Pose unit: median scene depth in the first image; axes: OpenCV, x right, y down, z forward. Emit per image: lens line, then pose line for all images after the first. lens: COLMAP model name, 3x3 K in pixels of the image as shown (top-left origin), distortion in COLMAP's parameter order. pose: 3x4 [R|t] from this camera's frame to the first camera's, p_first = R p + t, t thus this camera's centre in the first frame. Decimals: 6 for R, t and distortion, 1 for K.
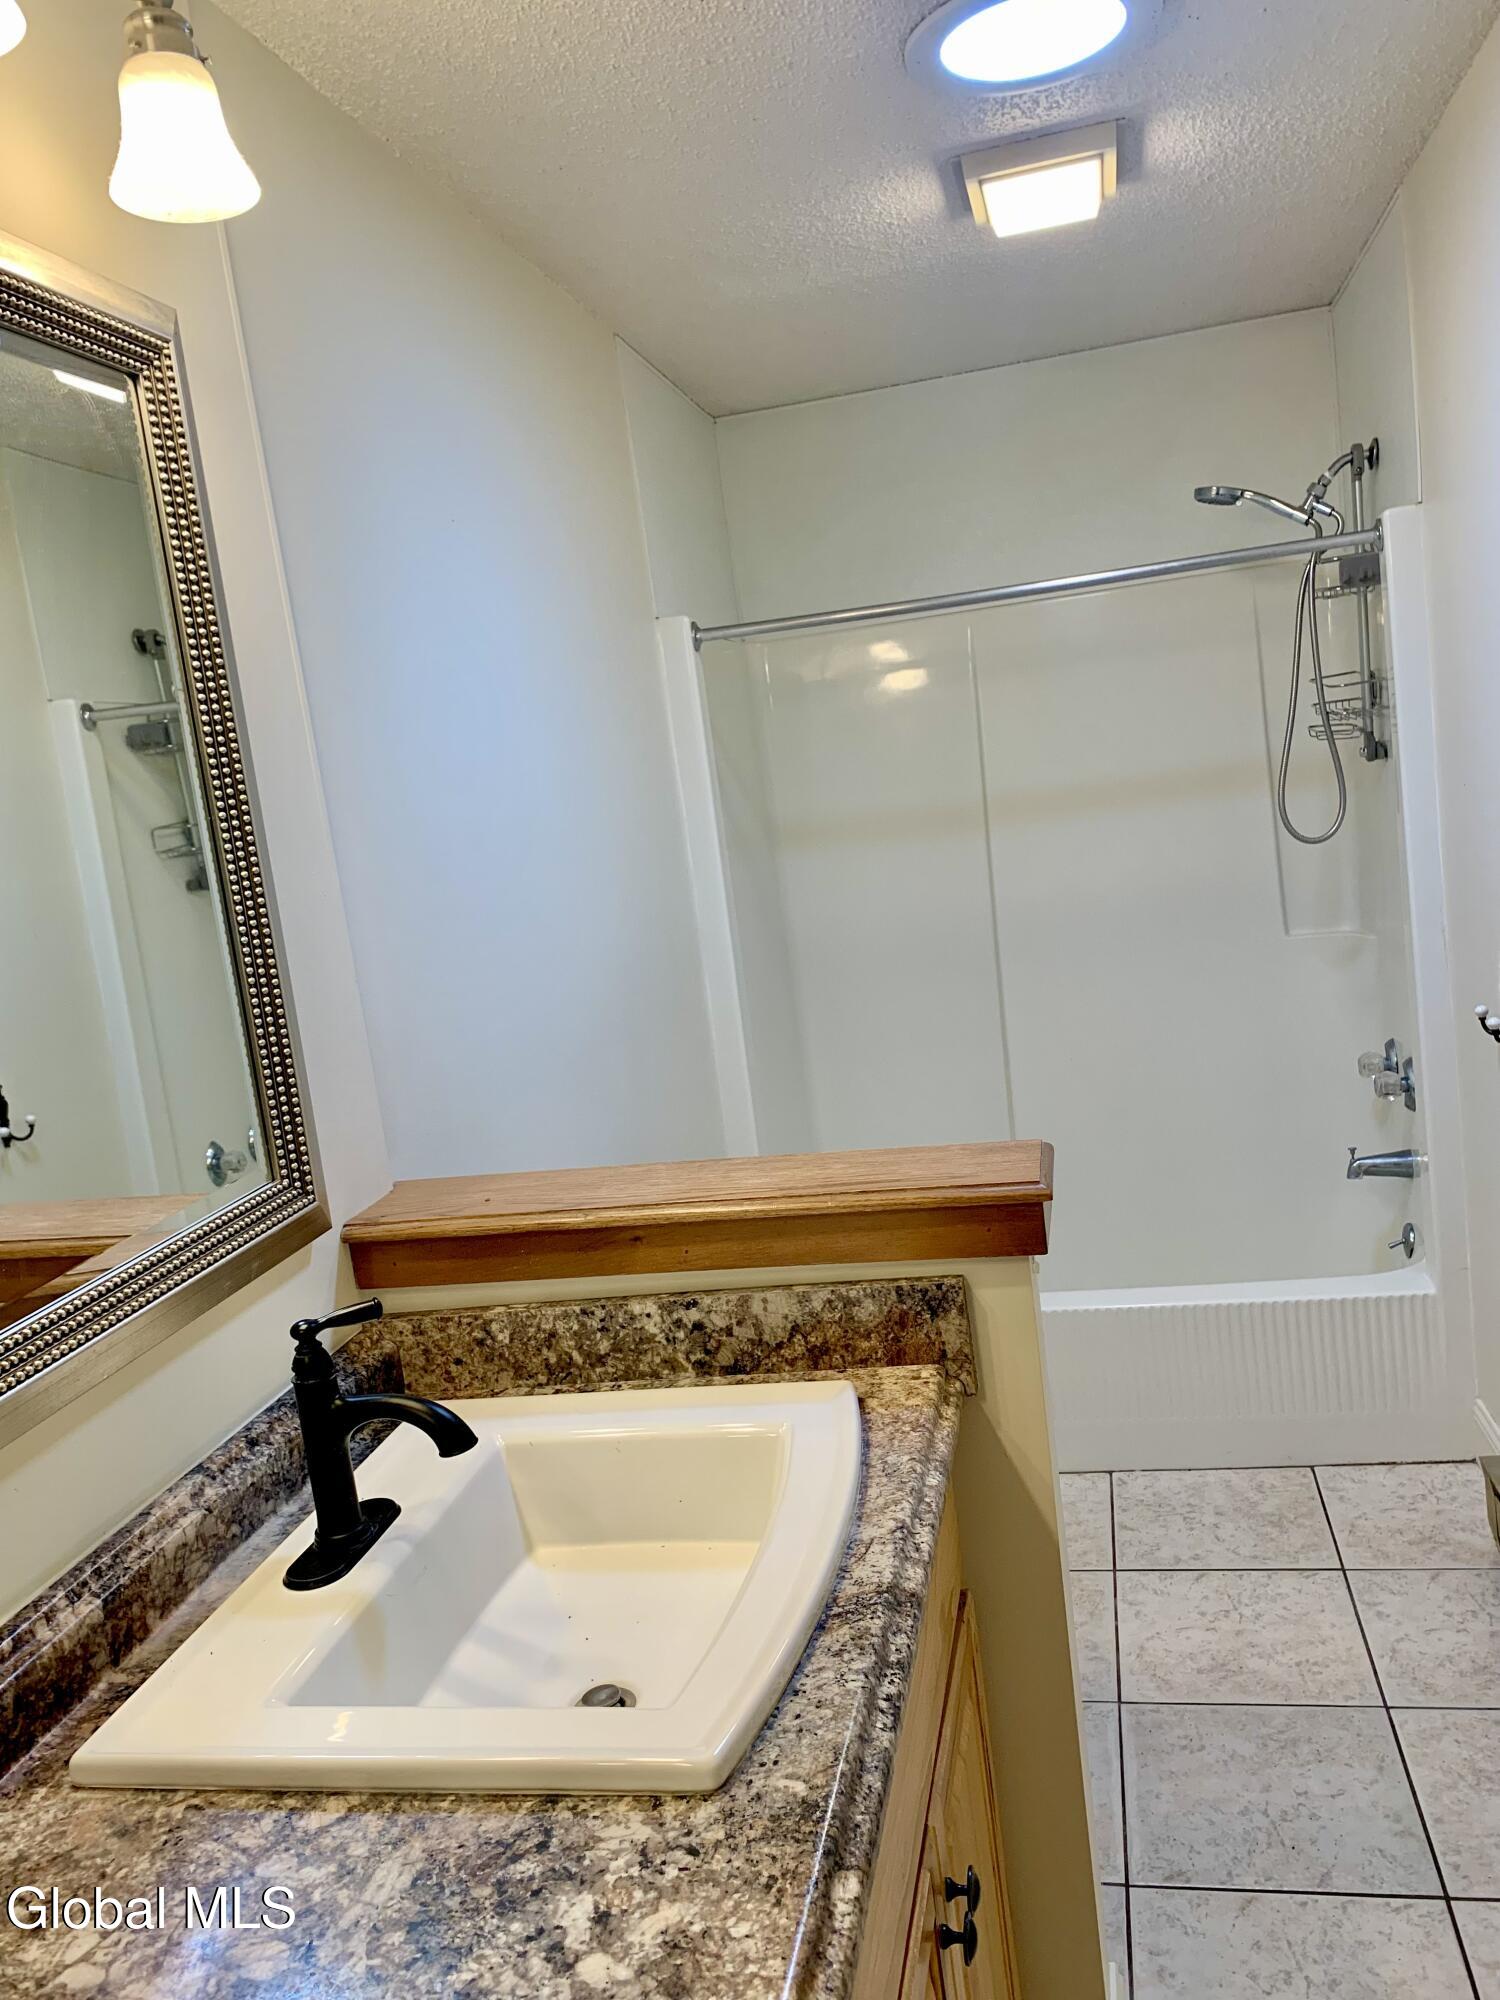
lens RADIAL K [[1550.8, 0, 750.0], [0, 1550.8, 1000.0], [0, 0, 1]] dist [0.057892, -0.059581]
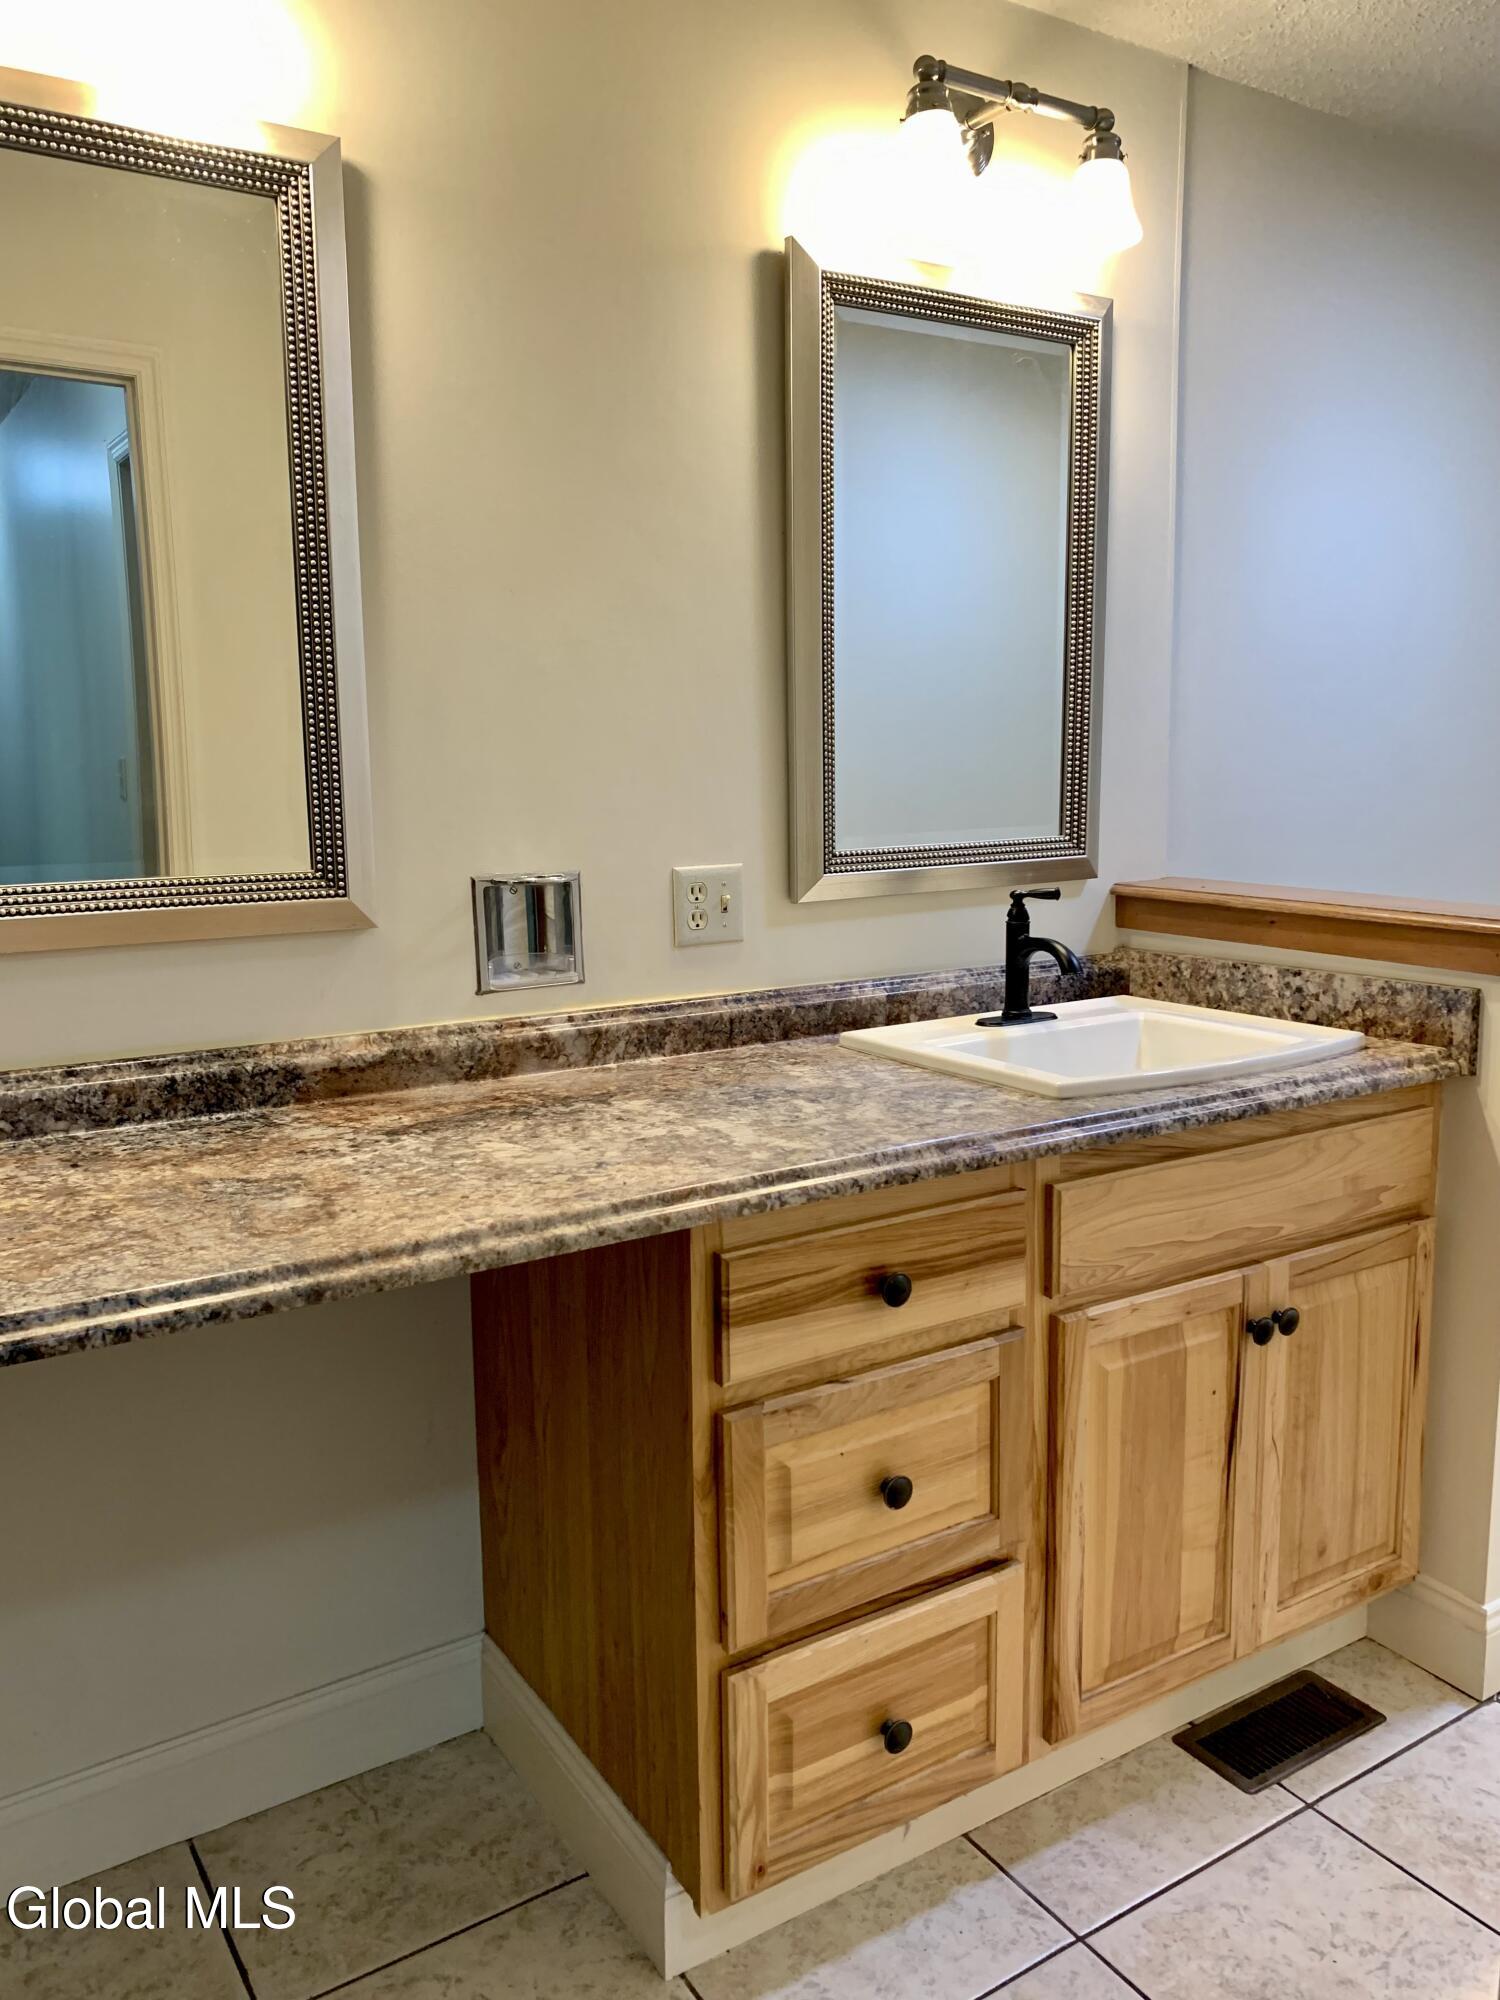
lens RADIAL K [[1550.8, 0, 750.0], [0, 1550.8, 1000.0], [0, 0, 1]] dist [0.057892, -0.059581]
pose [[0.699761, 0.231601, -0.675792, 0.604464], [-0.179617, 0.972639, 0.147347, 0.097852], [0.691428, 0.018276, 0.722214, -0.414780]]
